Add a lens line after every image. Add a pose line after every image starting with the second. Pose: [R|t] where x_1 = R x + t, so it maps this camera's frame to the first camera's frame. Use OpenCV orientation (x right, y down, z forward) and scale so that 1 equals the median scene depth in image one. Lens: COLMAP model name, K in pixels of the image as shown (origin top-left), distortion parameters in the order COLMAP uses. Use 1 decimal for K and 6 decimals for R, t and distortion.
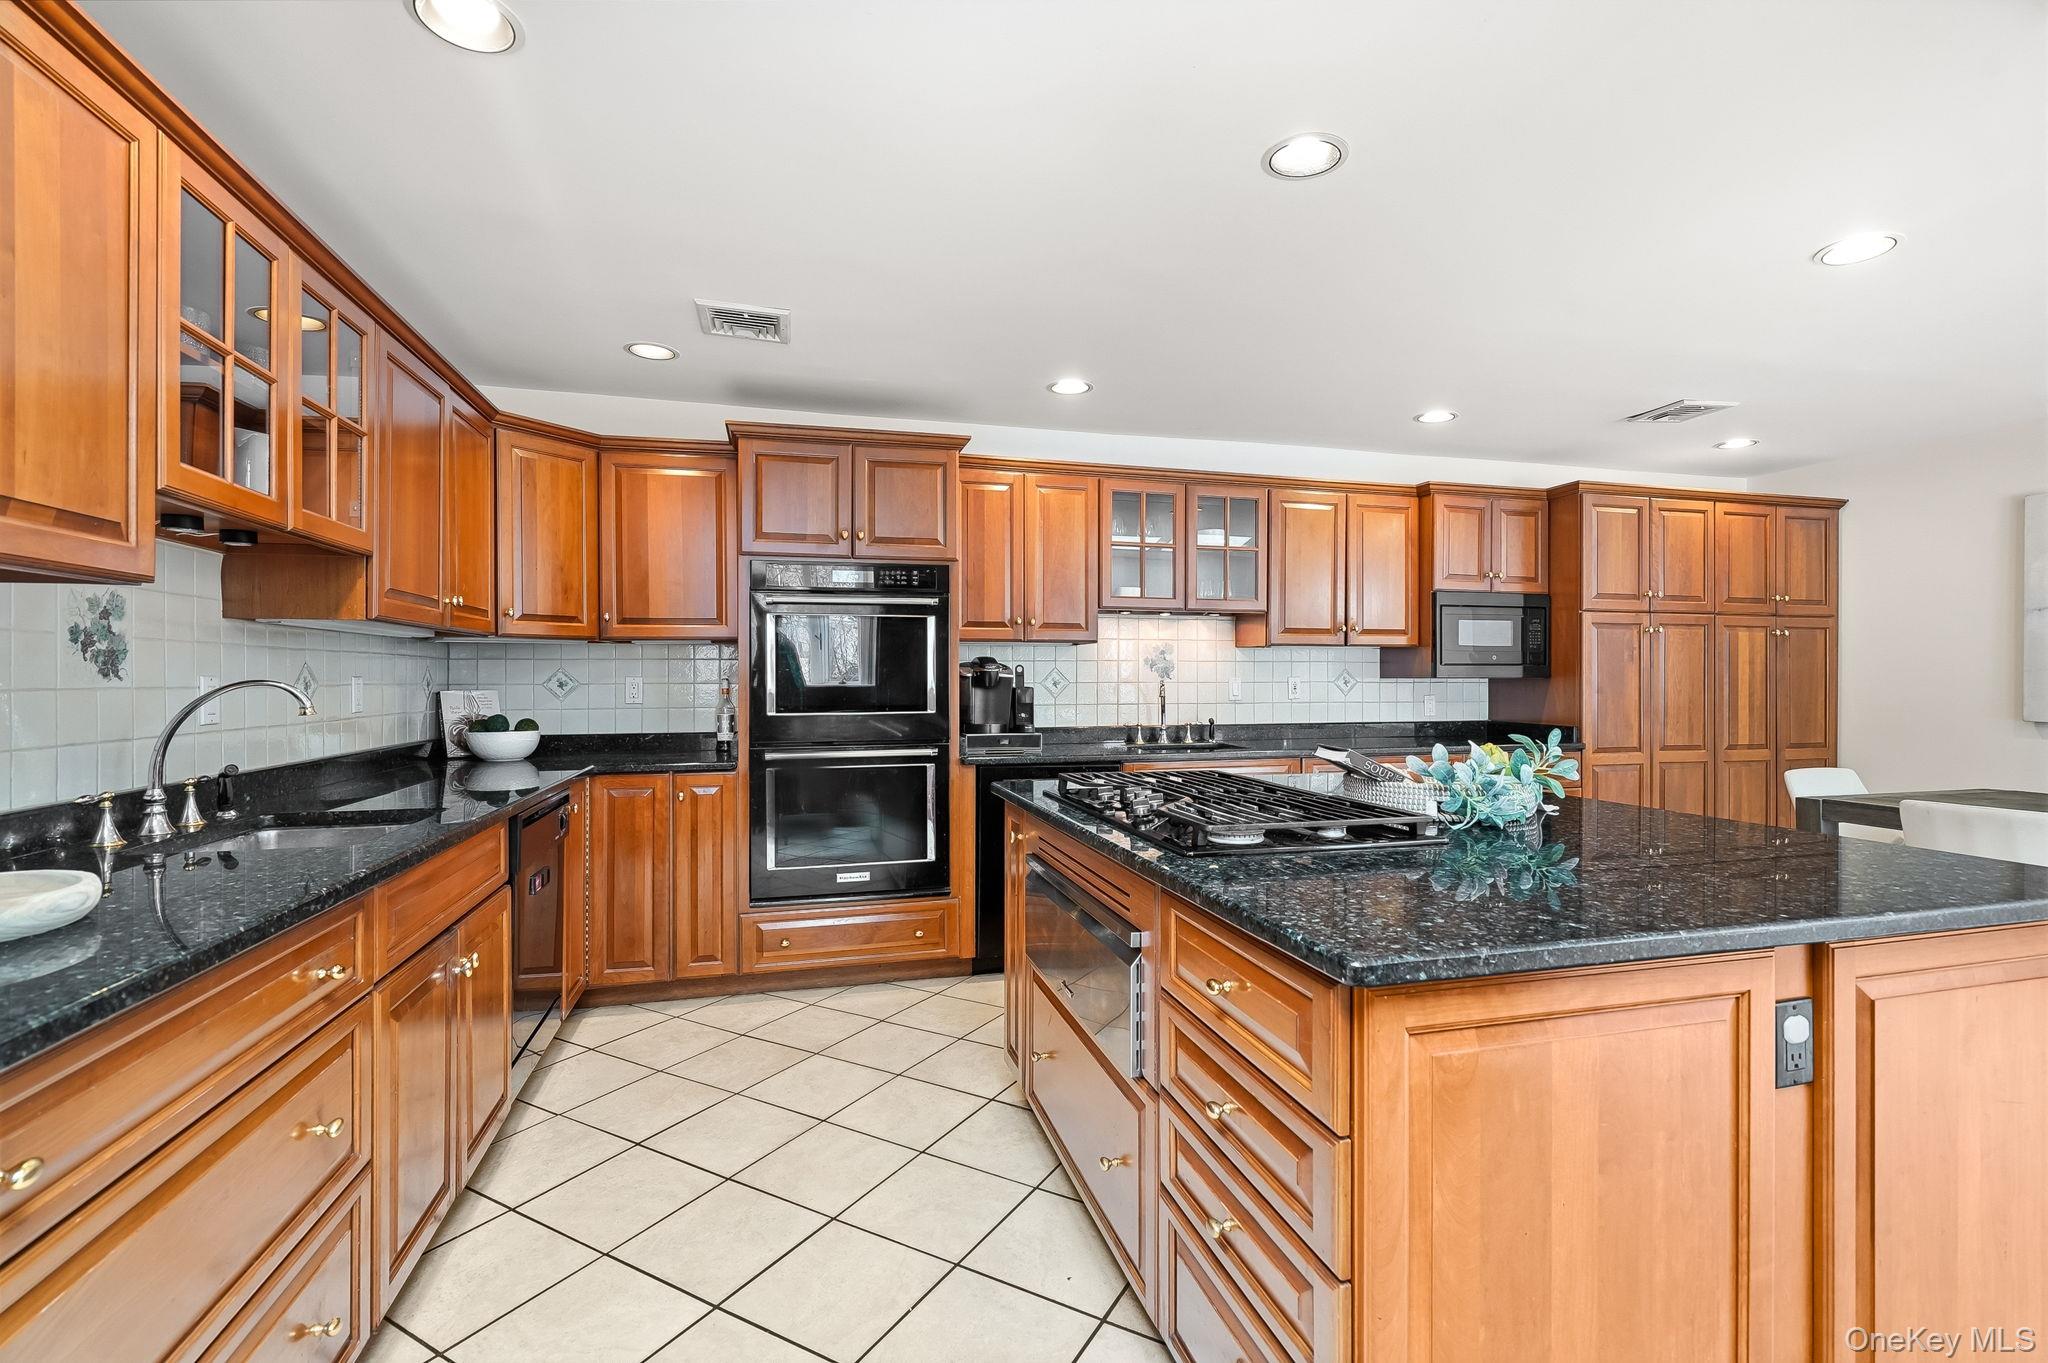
lens RADIAL K [[938.6, 0, 1024.0], [0, 938.6, 681.5], [0, 0, 1]] dist [-0.000563, -0.000042]
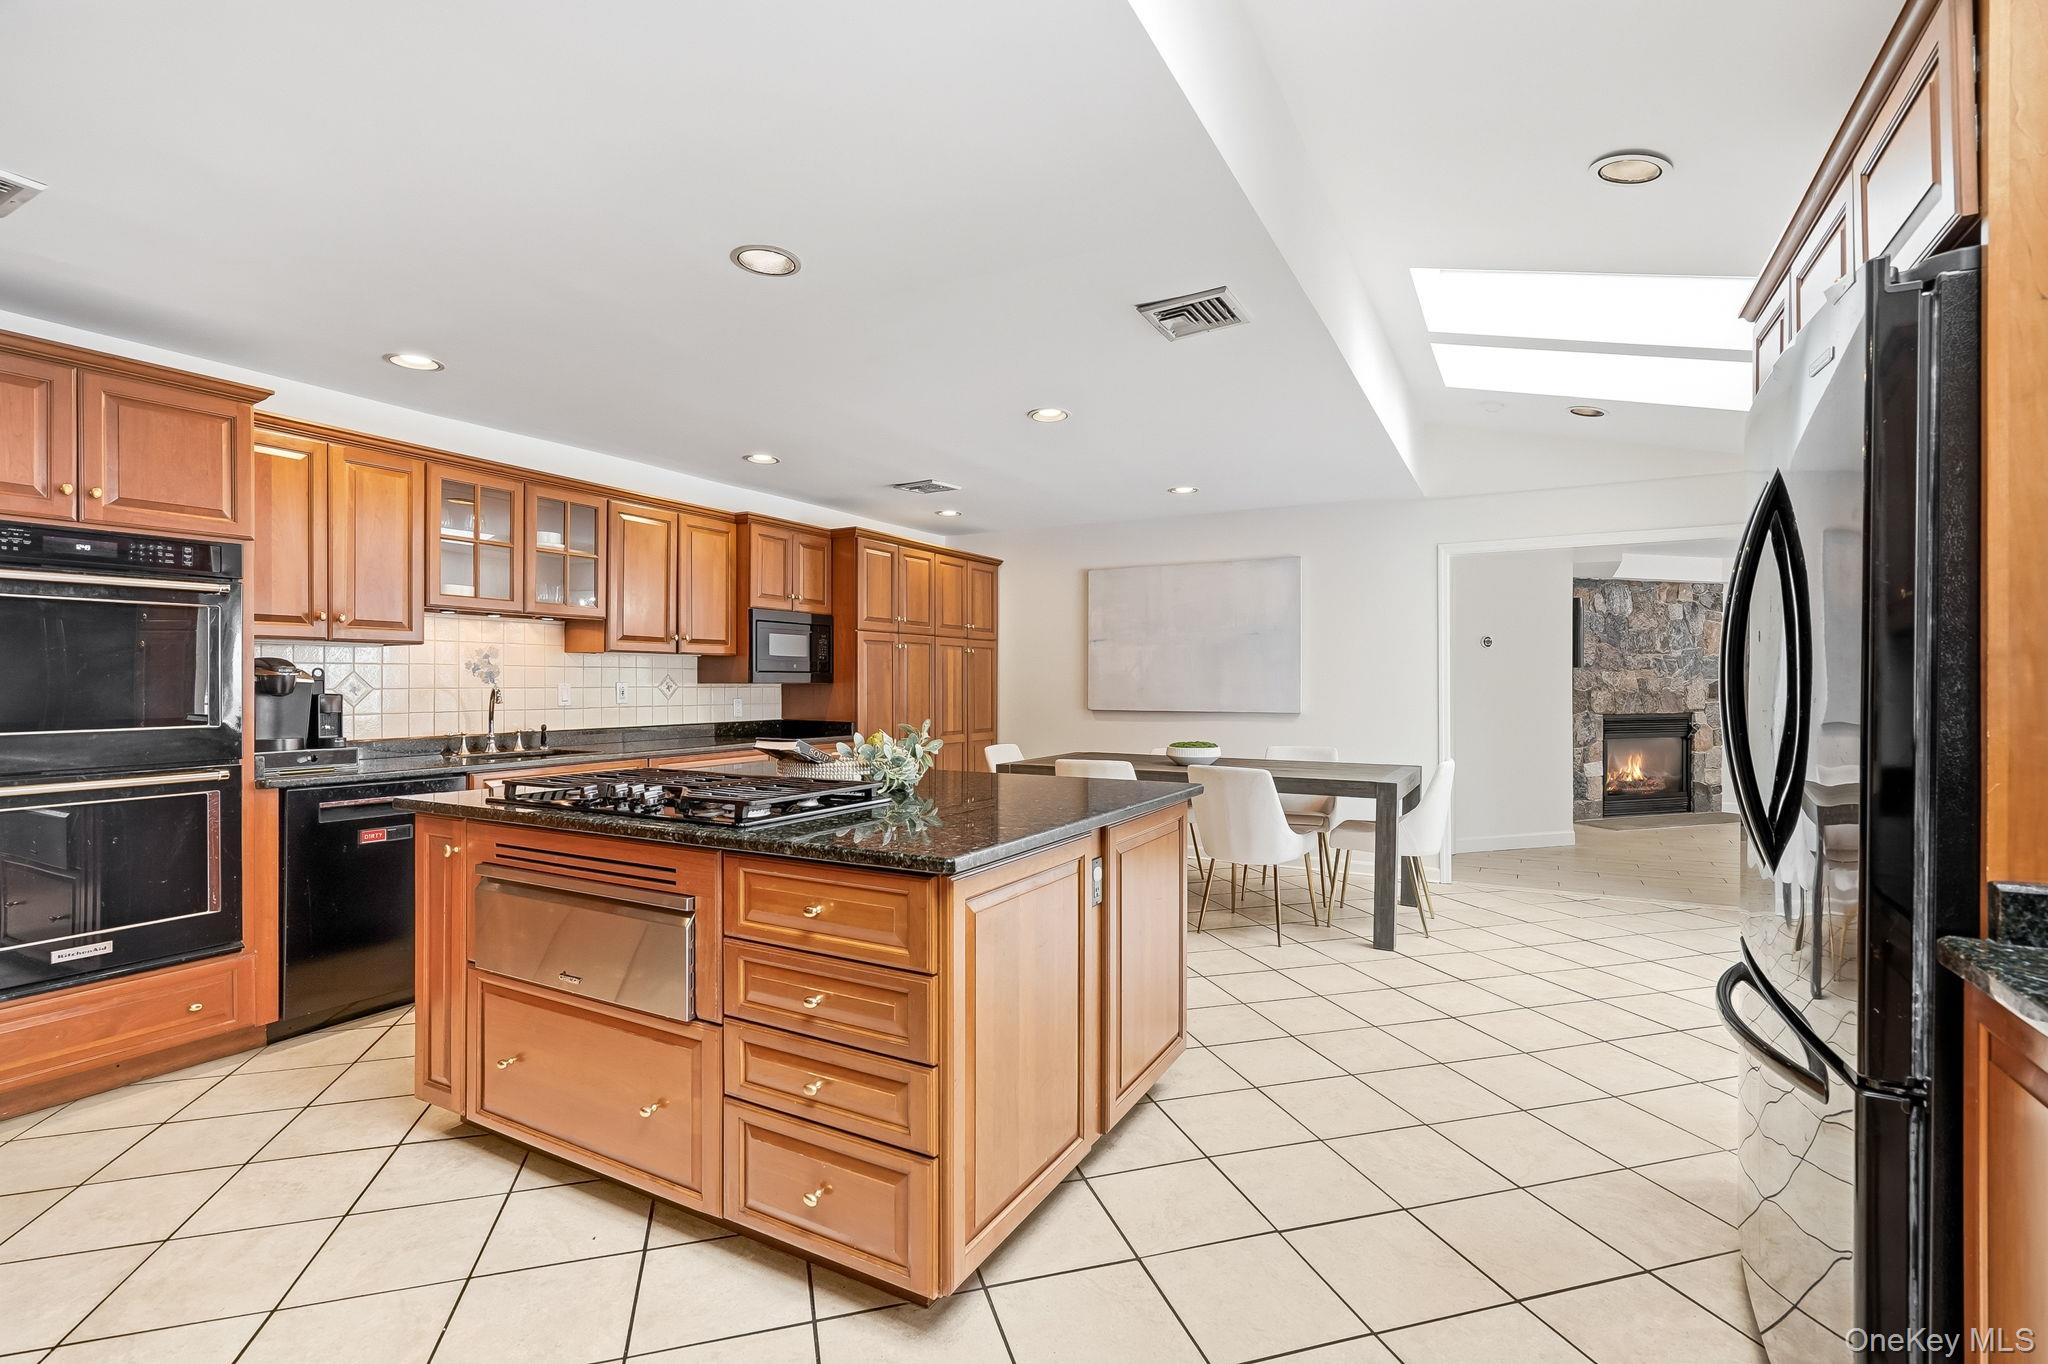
lens RADIAL K [[941.1, 0, 1031.3], [0, 941.1, 685.6], [0, 0, 1]] dist [0.011476, 0.000417]
pose [[0.695522, -0.002122, 0.718501, -0.157189], [0.003039, 0.999995, 0.000012, 0.000181], [-0.718498, 0.002175, 0.695525, -0.049757]]
